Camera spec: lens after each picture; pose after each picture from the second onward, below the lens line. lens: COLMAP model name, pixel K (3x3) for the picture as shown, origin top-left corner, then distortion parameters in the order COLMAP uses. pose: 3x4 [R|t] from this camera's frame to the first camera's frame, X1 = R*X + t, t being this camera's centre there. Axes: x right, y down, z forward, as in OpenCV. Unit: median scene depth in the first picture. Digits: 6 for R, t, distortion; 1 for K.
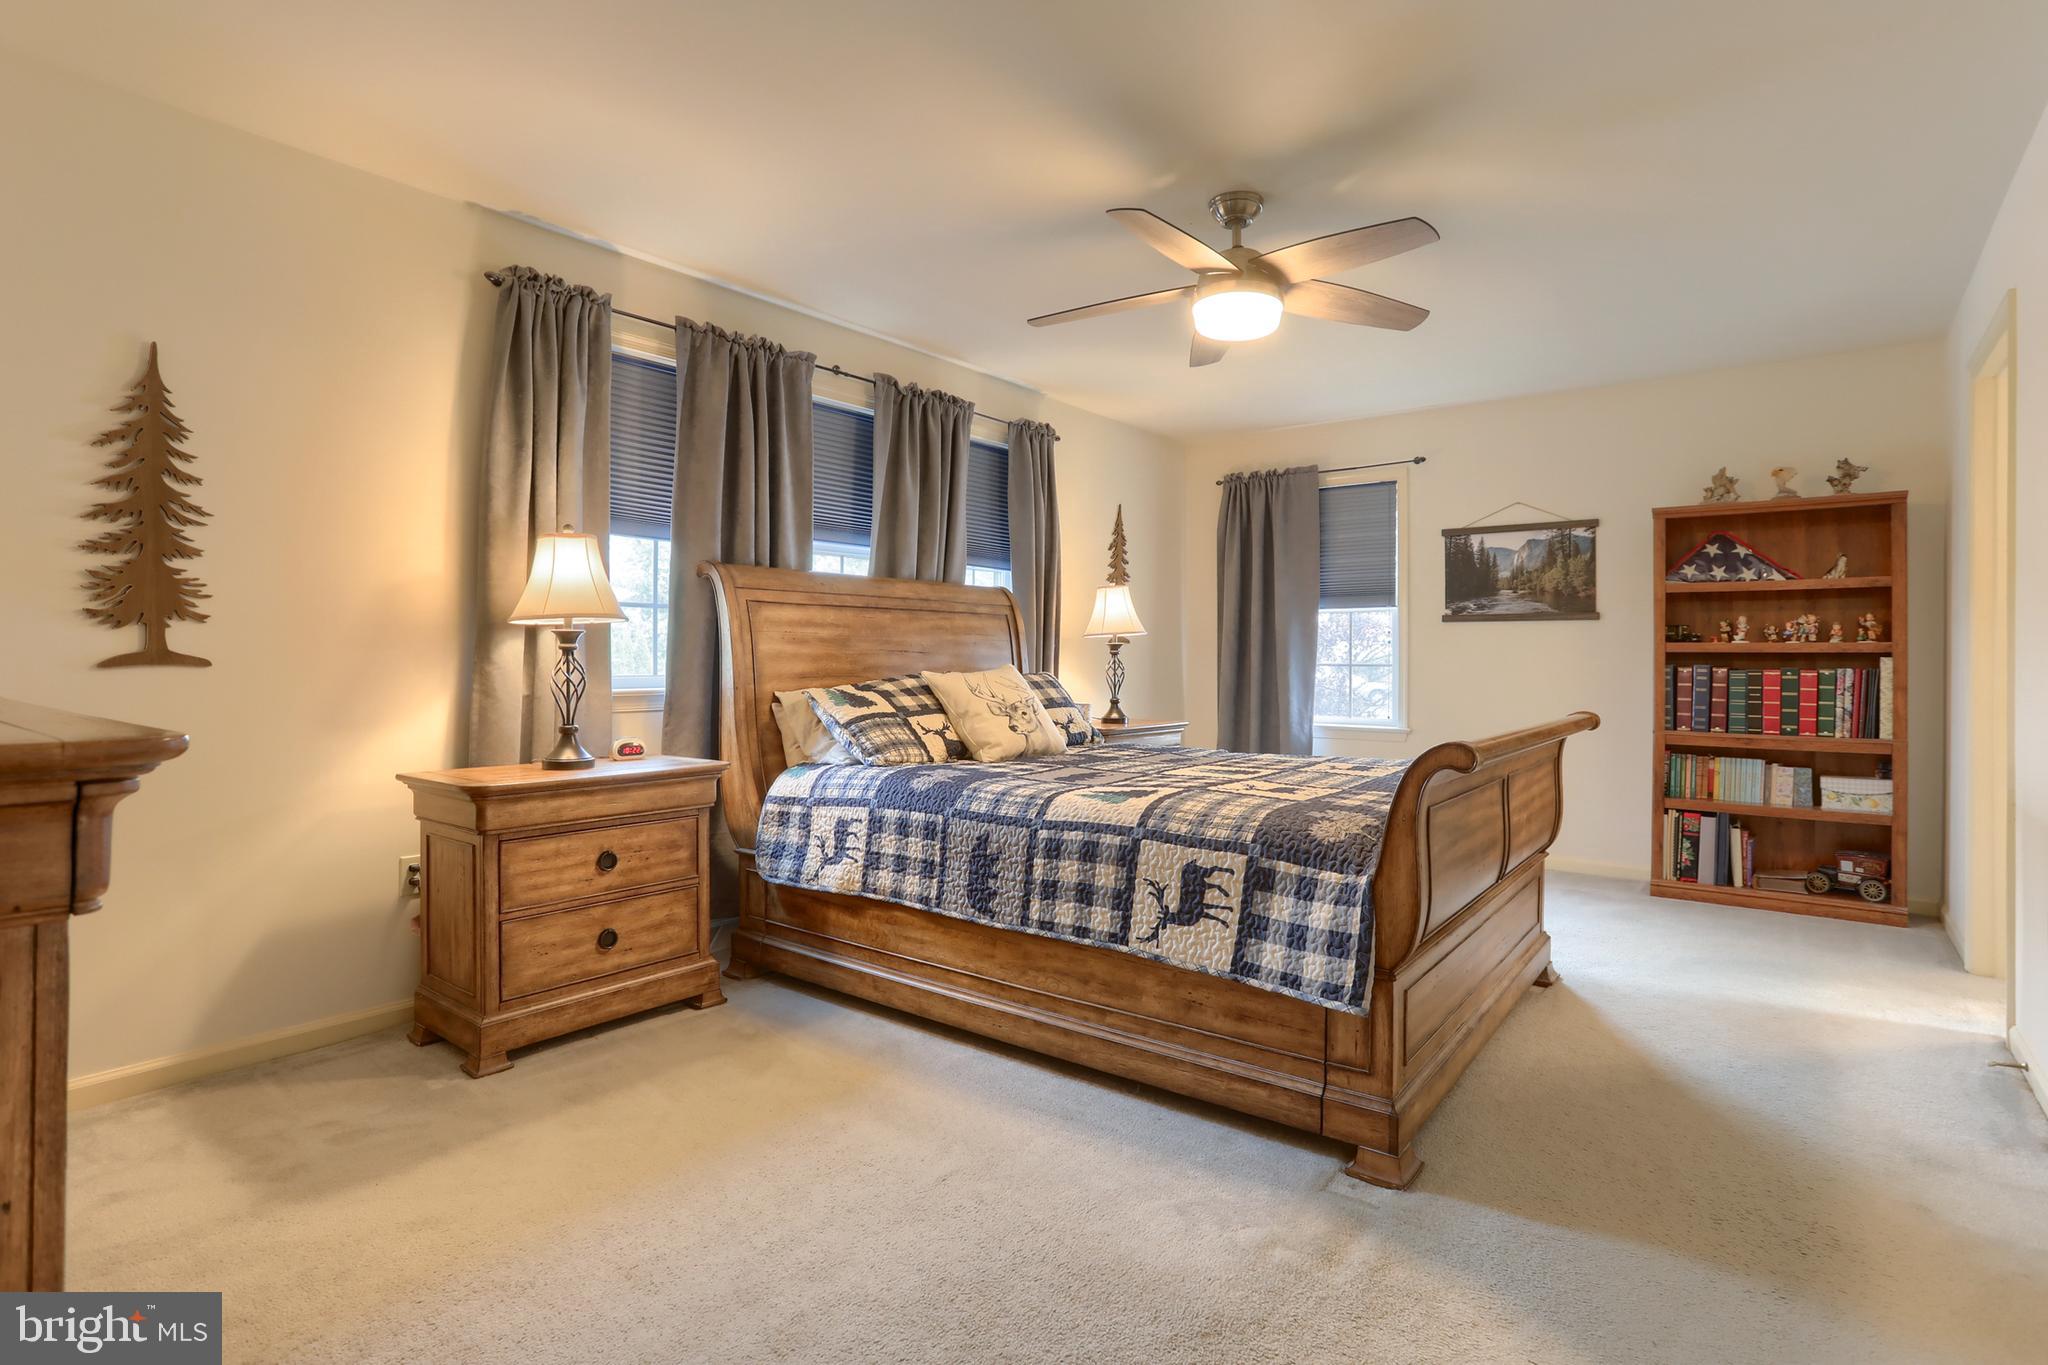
lens RADIAL K [[1015.1, 0, 1023.3], [0, 1015.1, 654.7], [0, 0, 1]] dist [-0.056421, 0.033118]
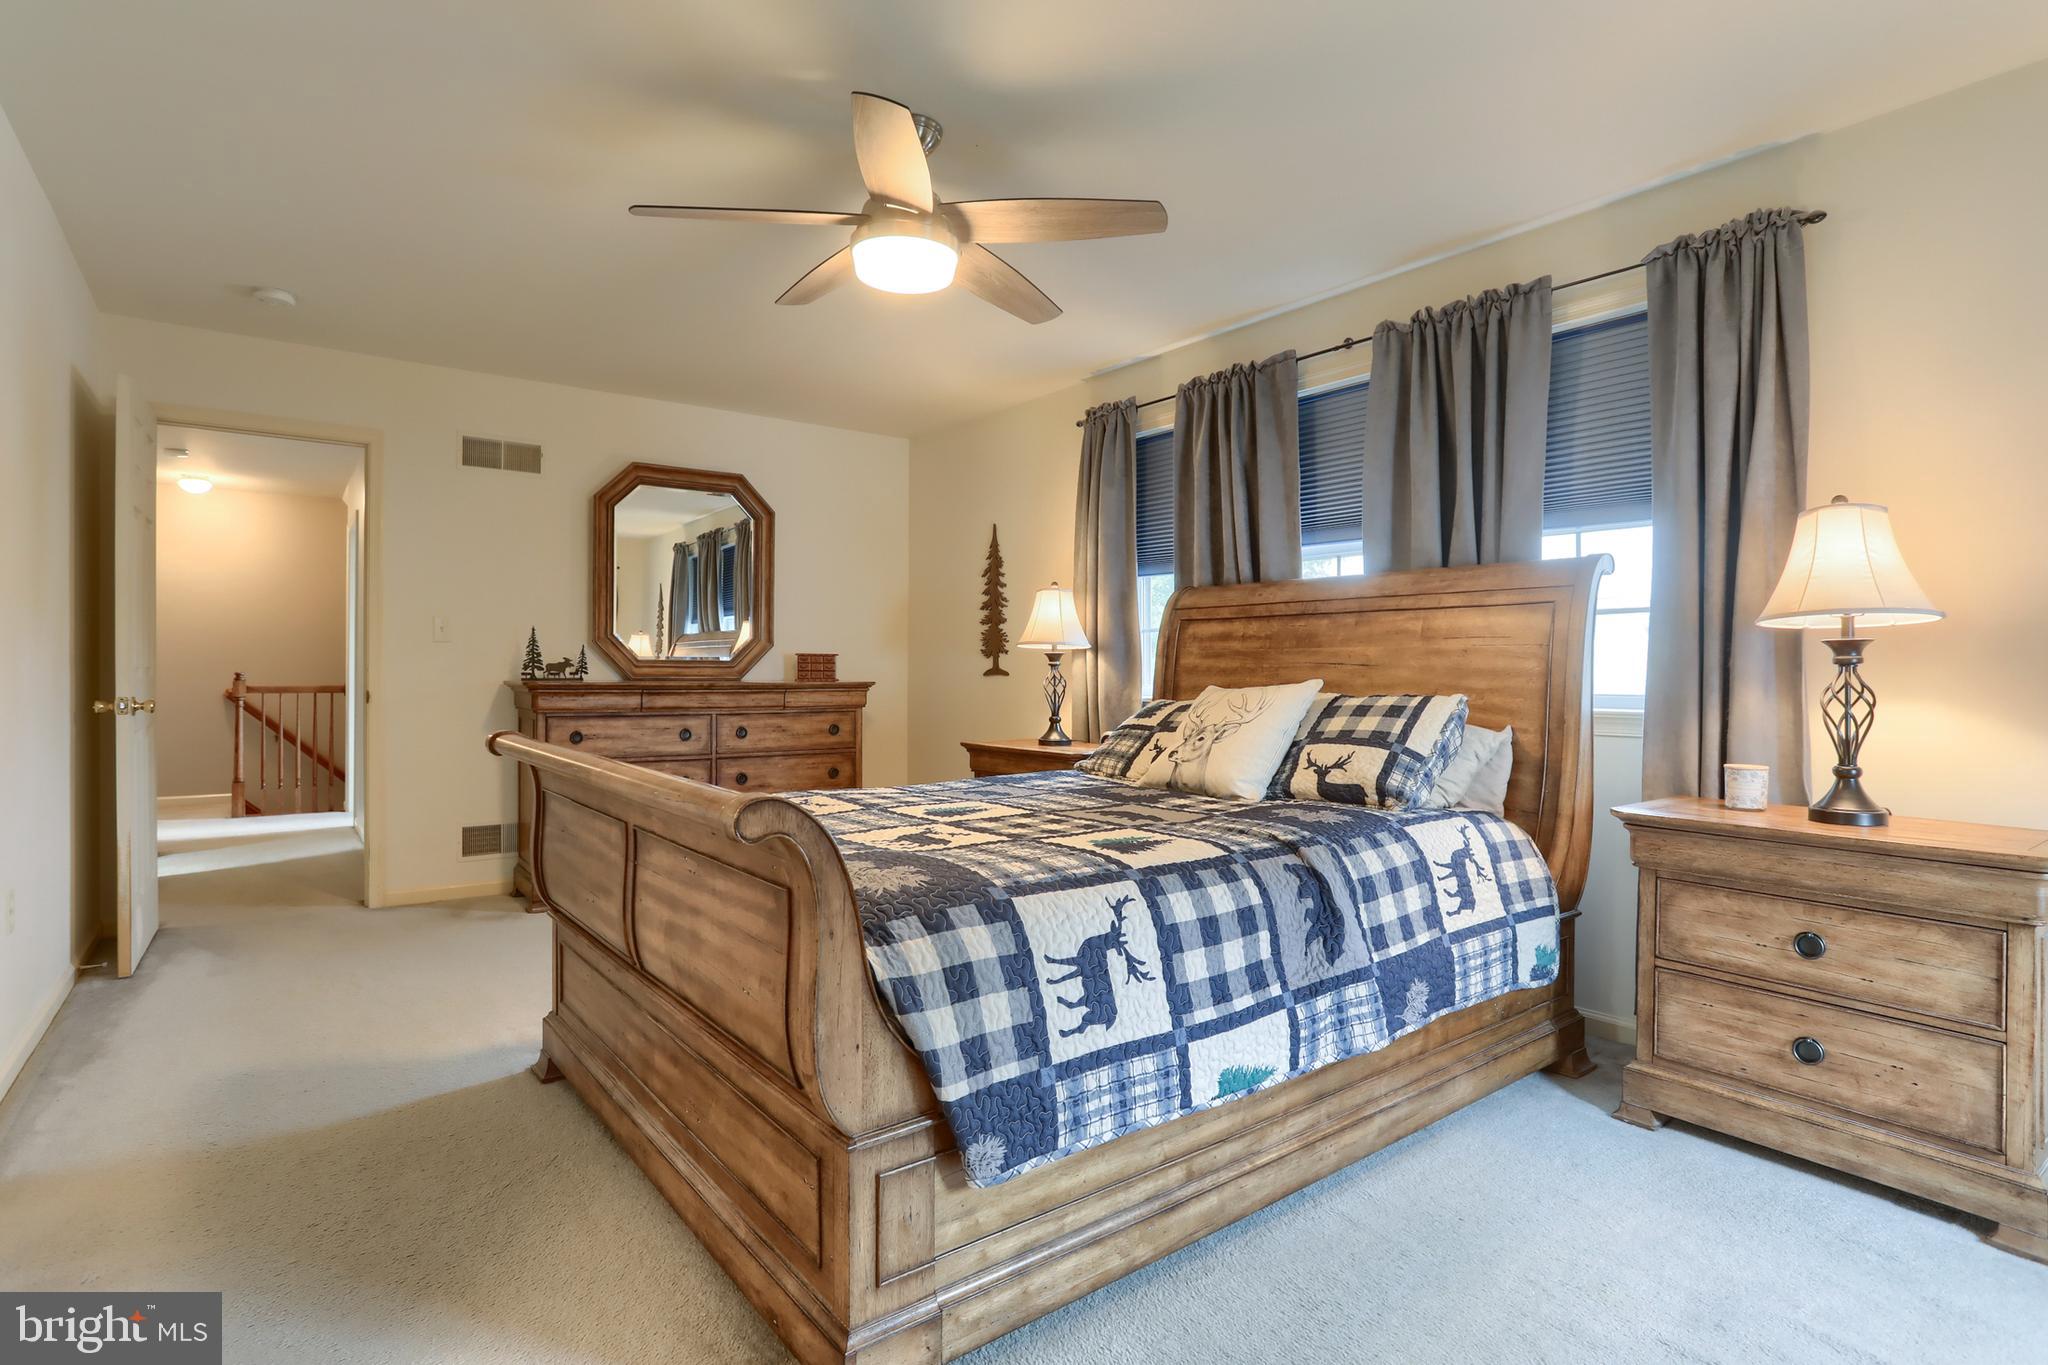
lens RADIAL K [[1041.6, 0, 1026.3], [0, 1041.6, 669.8], [0, 0, 1]] dist [-0.059028, 0.035895]
pose [[-0.261428, -0.007894, -0.965191, 0.821813], [-0.006511, 0.999958, -0.006415, 0.008642], [0.965201, 0.004607, -0.261468, 1.065511]]
